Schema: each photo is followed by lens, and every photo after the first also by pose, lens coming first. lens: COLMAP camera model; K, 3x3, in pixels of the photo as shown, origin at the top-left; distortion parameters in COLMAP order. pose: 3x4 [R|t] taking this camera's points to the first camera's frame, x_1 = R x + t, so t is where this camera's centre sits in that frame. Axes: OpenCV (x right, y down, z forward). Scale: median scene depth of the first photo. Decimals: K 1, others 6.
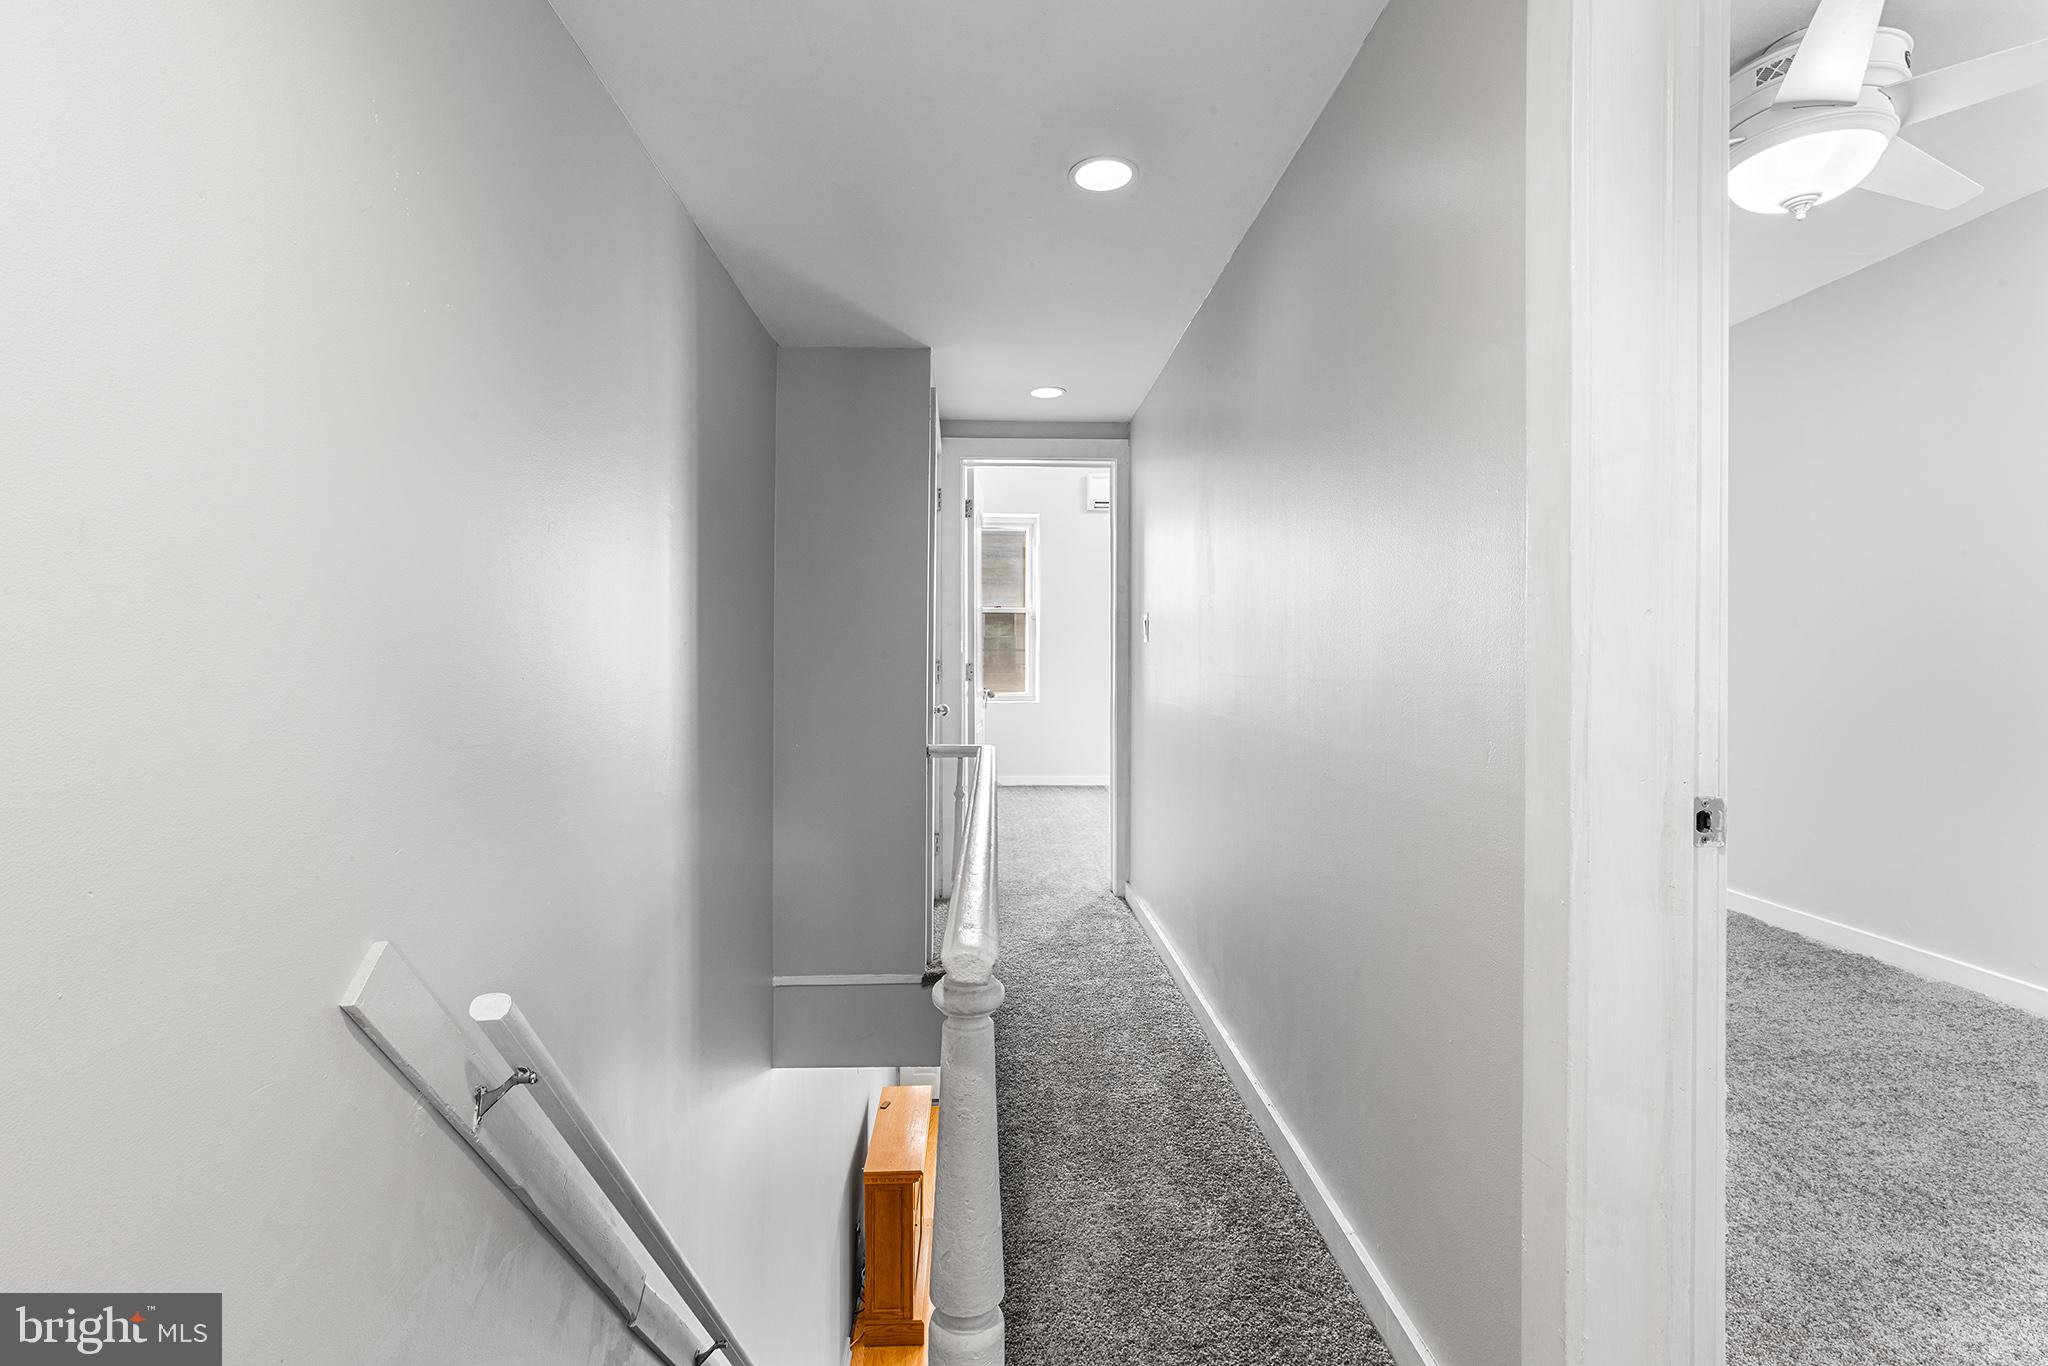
lens RADIAL K [[916.1, 0, 1011.6], [0, 916.1, 672.7], [0, 0, 1]] dist [0.003370, -0.000646]
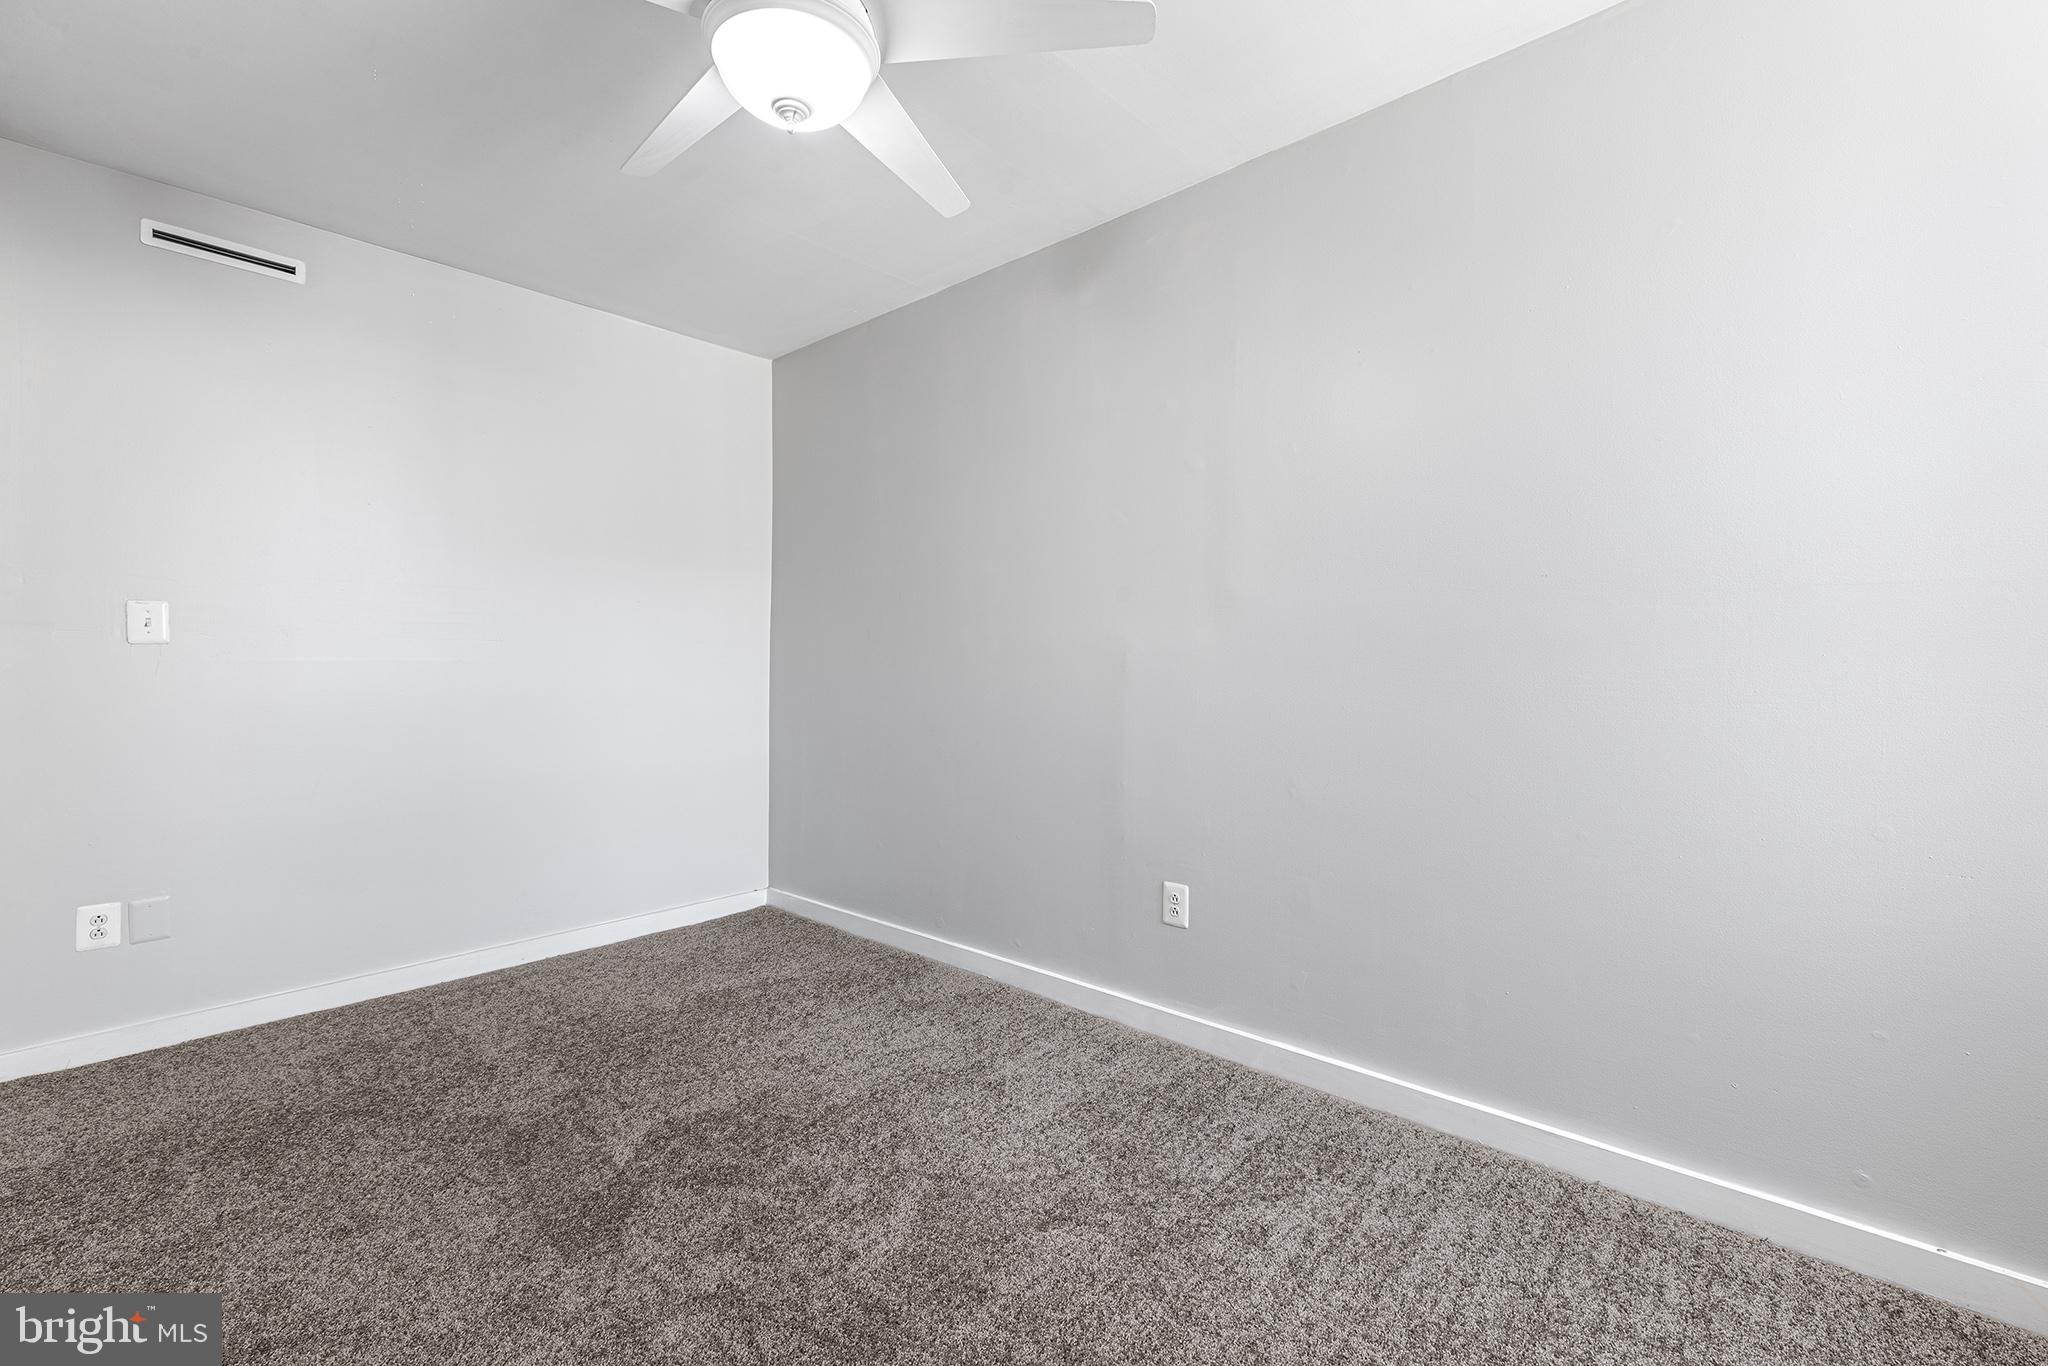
lens RADIAL K [[916.1, 0, 1026.7], [0, 916.1, 686.0], [0, 0, 1]] dist [0.003370, -0.000646]
pose [[0.696154, -0.001525, 0.717891, 0.368433], [-0.002220, 0.999988, 0.004277, -0.004667], [-0.717889, -0.004571, 0.696143, 0.247418]]
